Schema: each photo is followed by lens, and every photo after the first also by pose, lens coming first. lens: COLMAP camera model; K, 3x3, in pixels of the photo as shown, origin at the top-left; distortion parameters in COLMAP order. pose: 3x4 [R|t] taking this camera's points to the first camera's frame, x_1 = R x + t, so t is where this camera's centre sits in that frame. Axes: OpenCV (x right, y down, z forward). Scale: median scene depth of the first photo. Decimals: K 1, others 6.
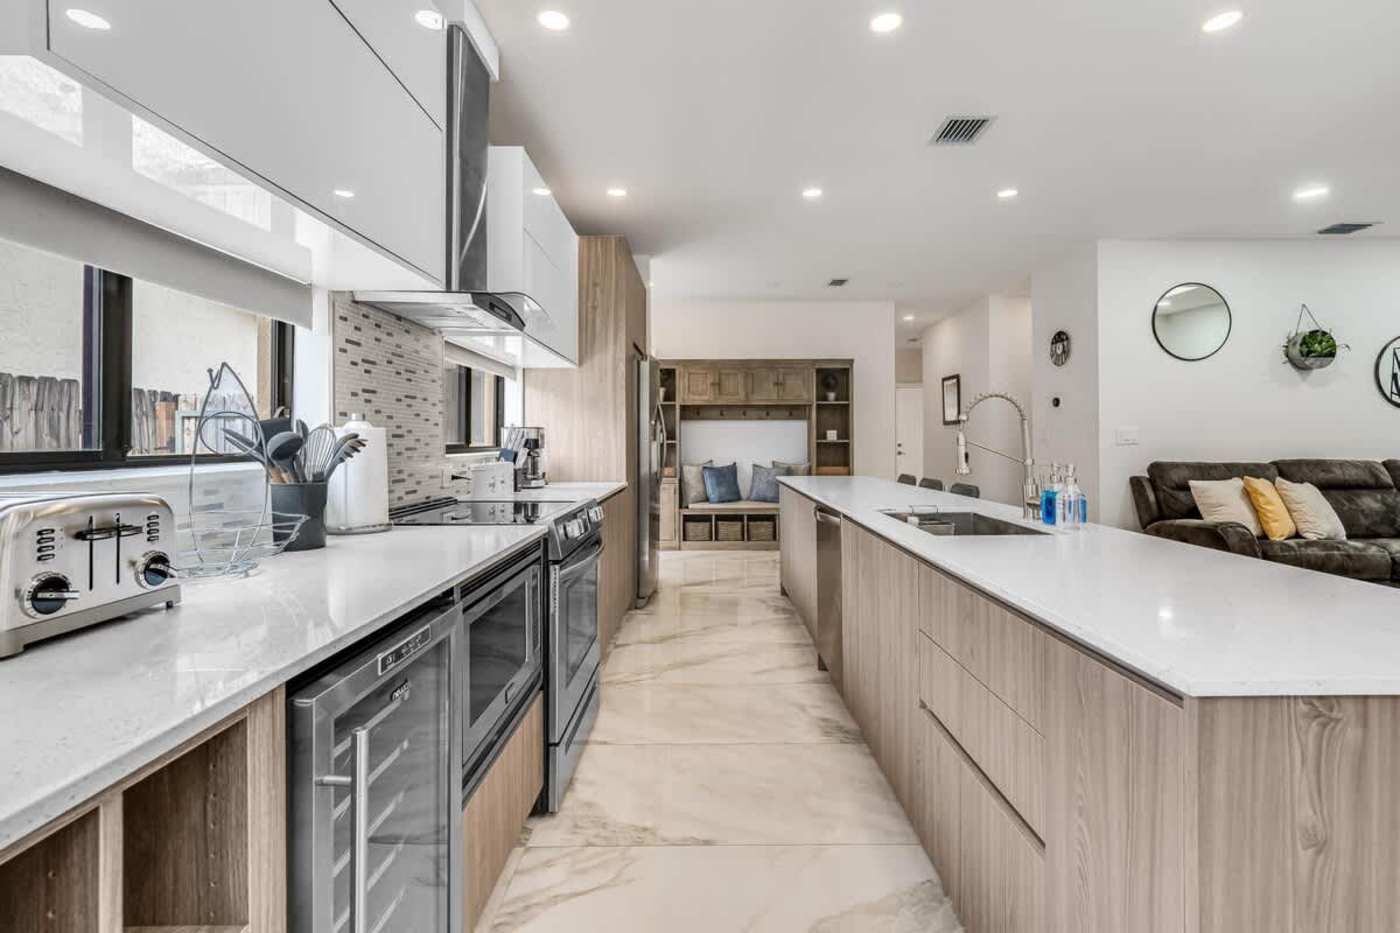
lens RADIAL K [[621.1, 0, 721.1], [0, 621.1, 441.5], [0, 0, 1]] dist [-0.001068, 0.002634]
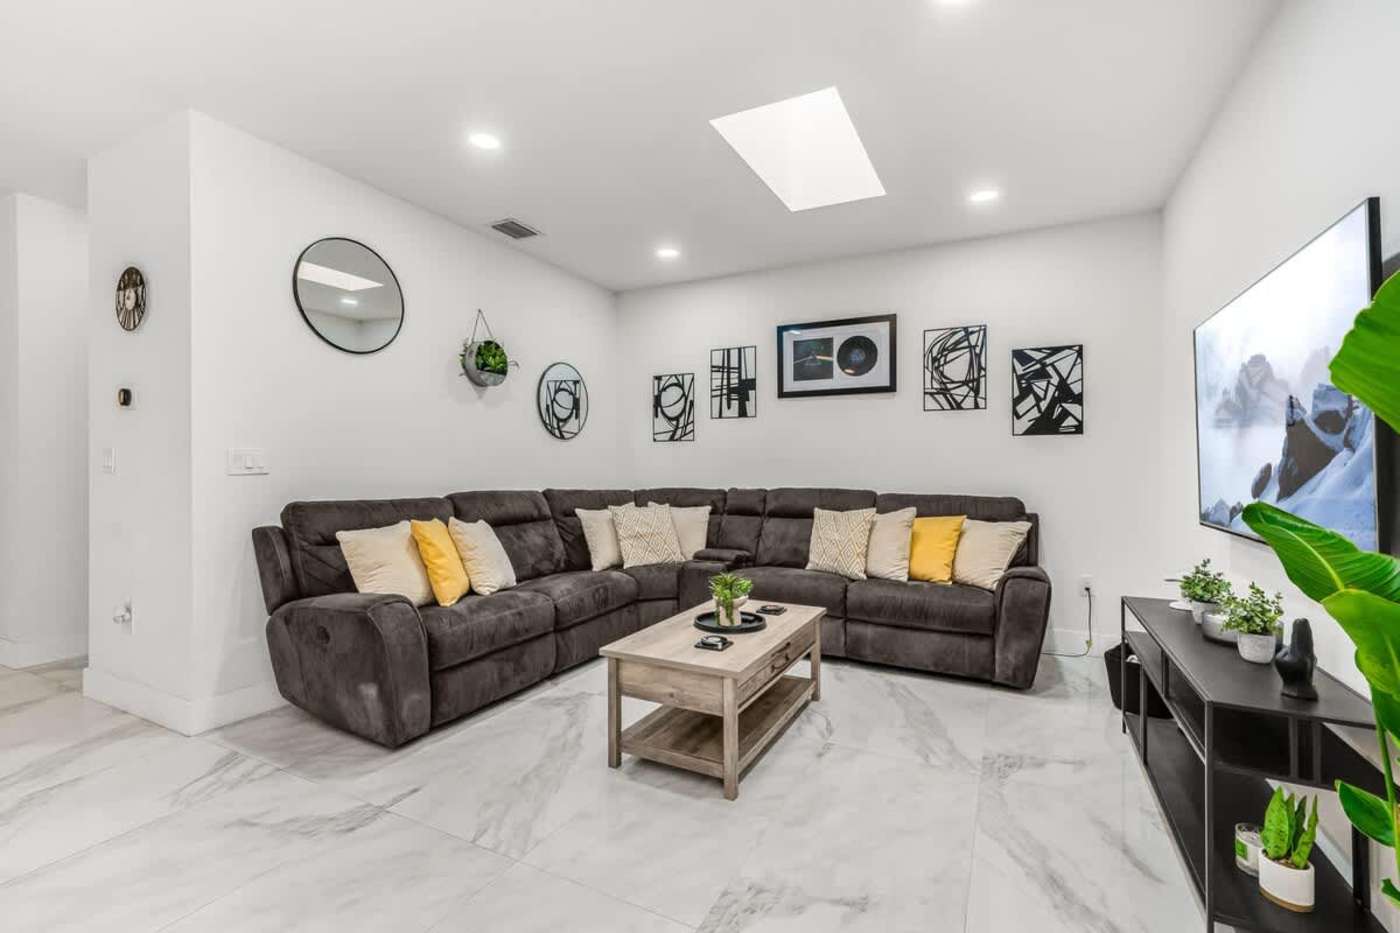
lens RADIAL K [[621.1, 0, 700.5], [0, 621.1, 472.4], [0, 0, 1]] dist [-0.001068, 0.002634]
pose [[0.468707, -0.003161, 0.883348, 0.333954], [-0.003422, 0.999980, 0.005394, -0.002670], [-0.883347, -0.005551, 0.468687, 0.339766]]
